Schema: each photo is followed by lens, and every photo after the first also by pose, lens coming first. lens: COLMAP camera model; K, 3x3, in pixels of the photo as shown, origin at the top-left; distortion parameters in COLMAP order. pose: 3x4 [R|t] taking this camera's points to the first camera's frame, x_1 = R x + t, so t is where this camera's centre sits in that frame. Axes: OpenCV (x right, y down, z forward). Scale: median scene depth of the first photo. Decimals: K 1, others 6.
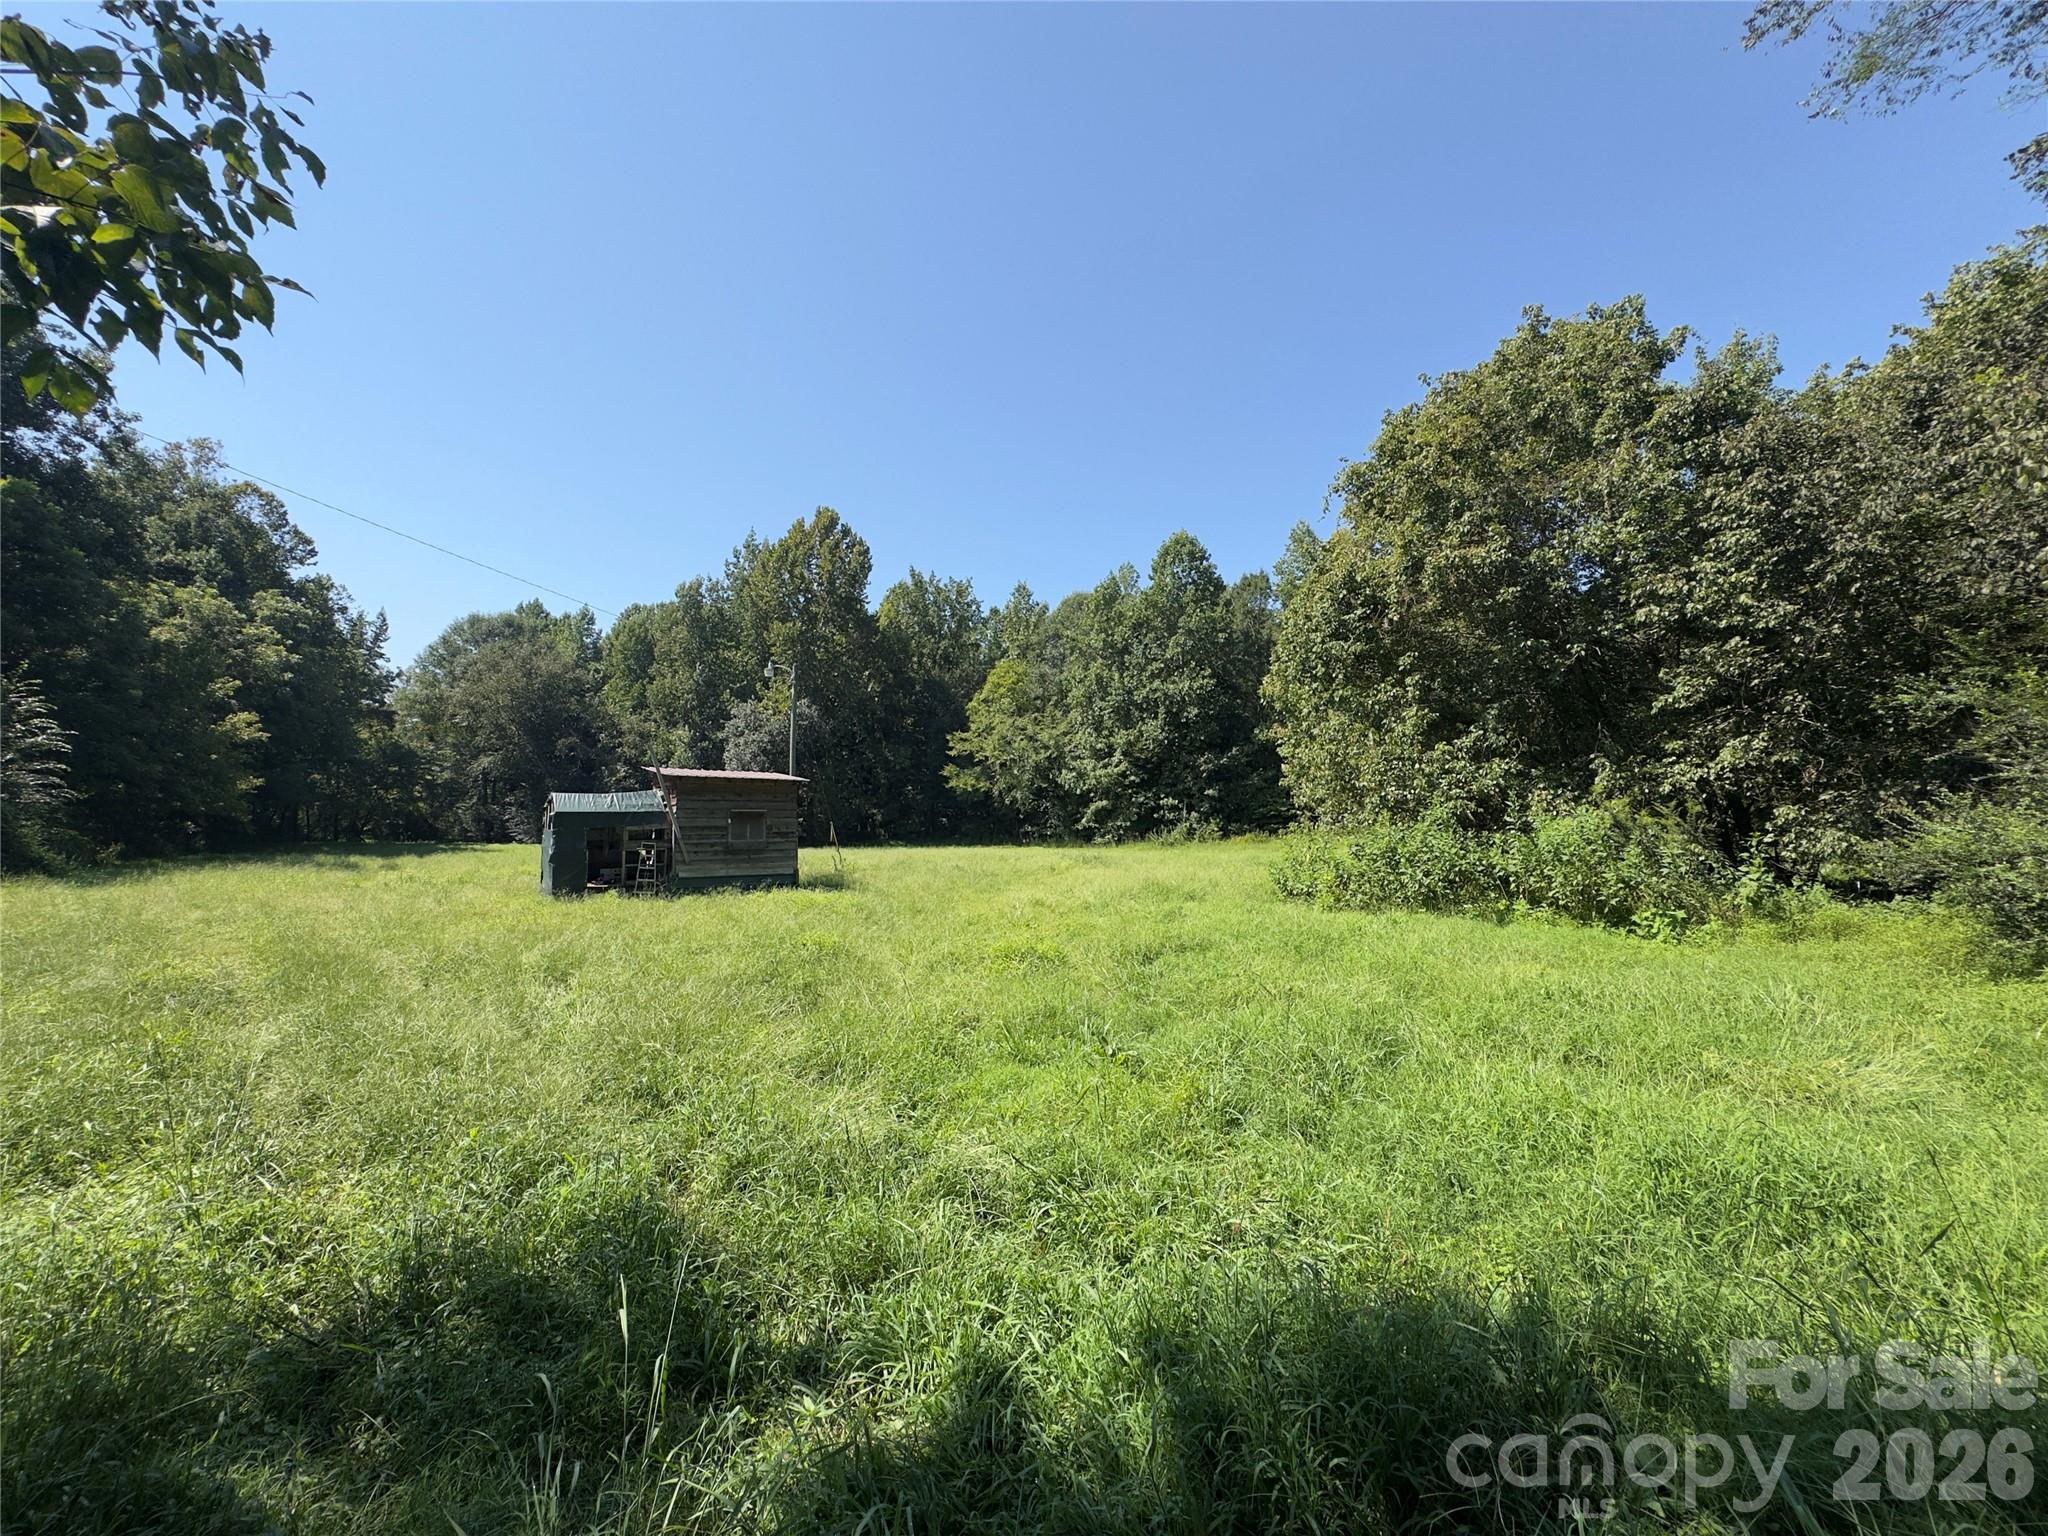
lens RADIAL K [[812.6, 0, 1028.1], [0, 812.6, 769.2], [0, 0, 1]] dist [-0.002572, 0.000331]
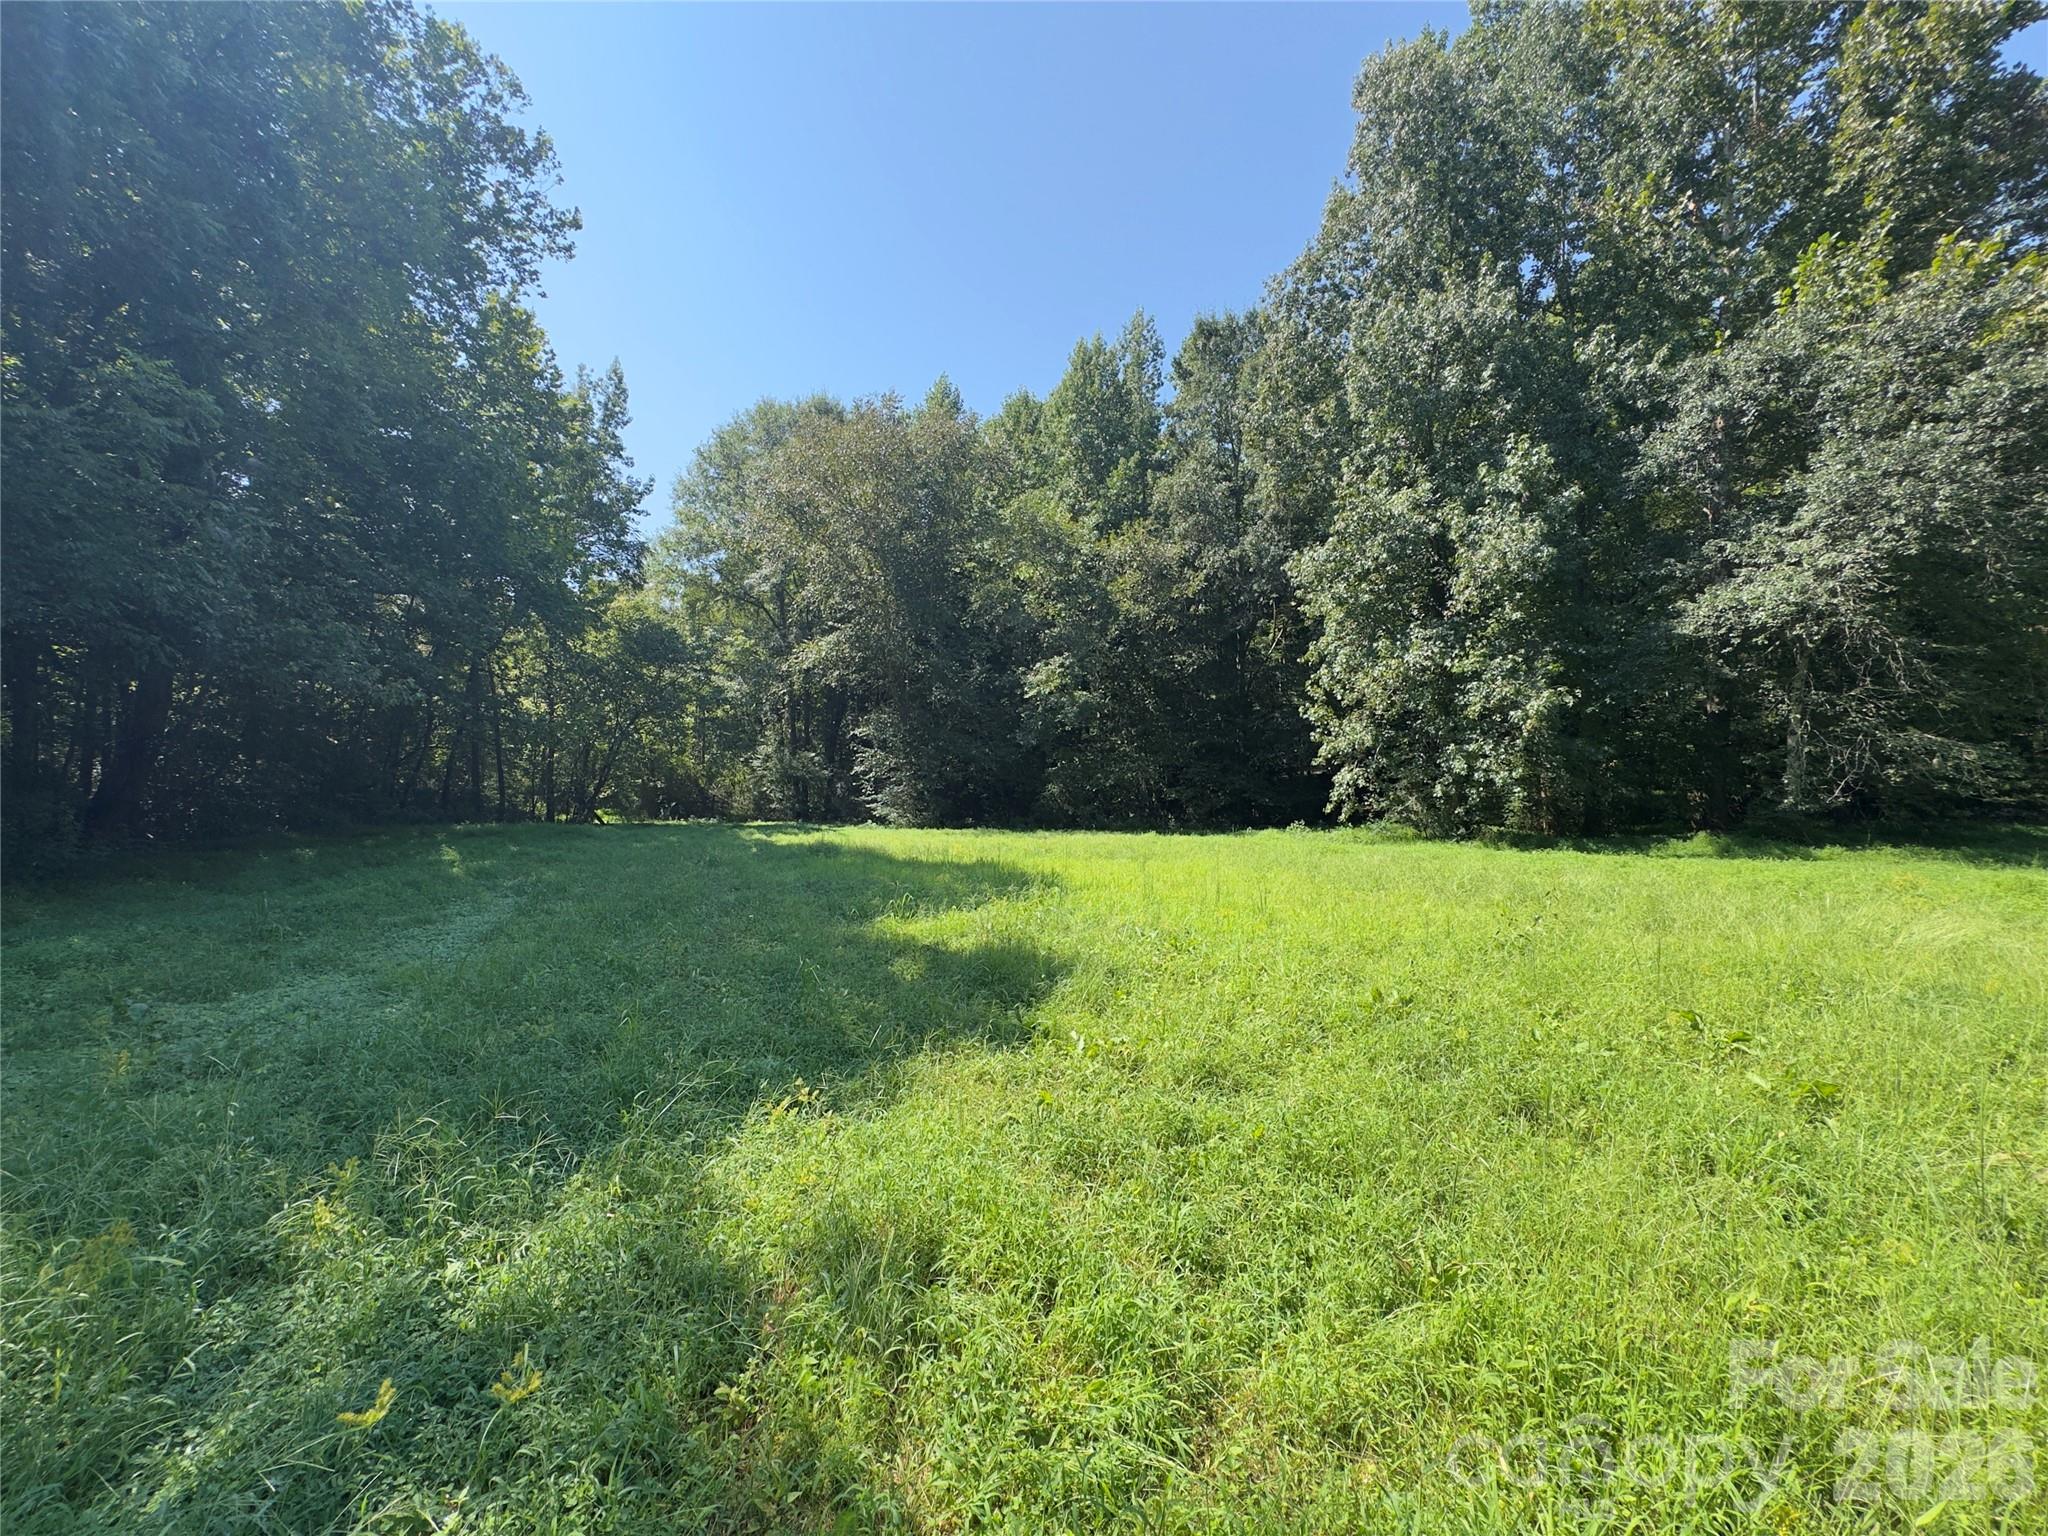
lens RADIAL K [[812.6, 0, 1028.5], [0, 812.6, 769.1], [0, 0, 1]] dist [-0.002572, 0.000331]
pose [[0.972511, -0.009362, -0.232669, -0.587692], [0.018376, 0.999161, 0.036604, 0.057764], [0.232131, -0.039873, 0.971867, 0.760265]]
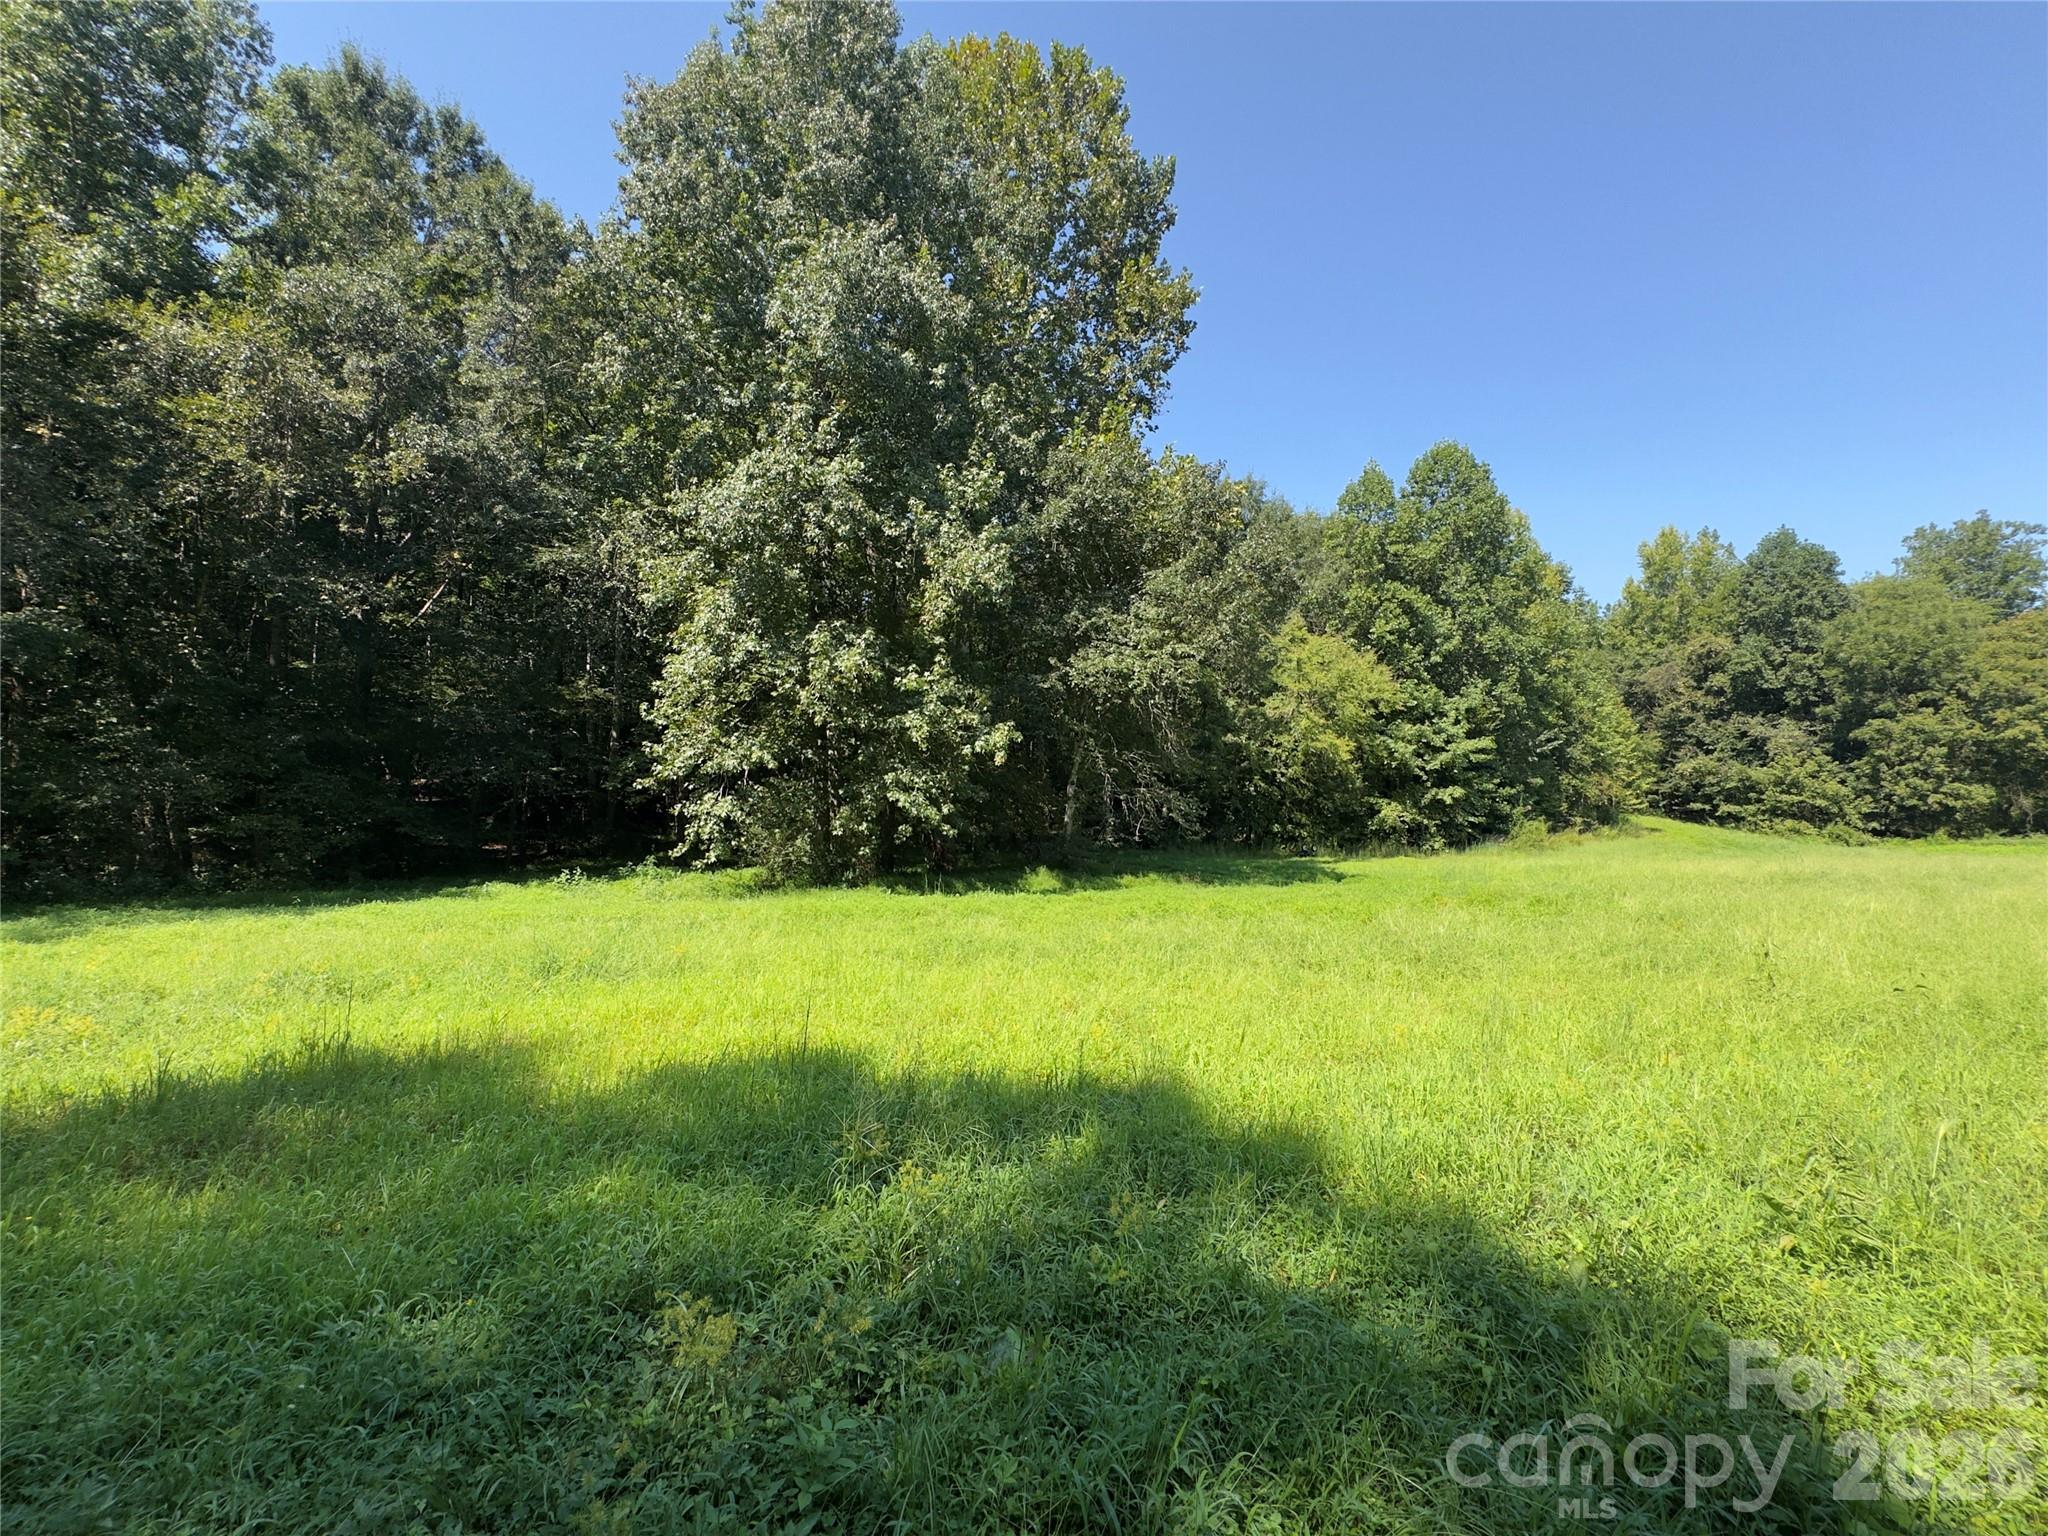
lens RADIAL K [[812.6, 0, 1024.9], [0, 812.6, 780.6], [0, 0, 1]] dist [-0.002572, 0.000331]
pose [[0.600703, 0.068425, 0.796539, -0.697276], [-0.063064, 0.997282, -0.038110, 0.074419], [-0.796981, -0.027340, 0.603385, 0.918610]]
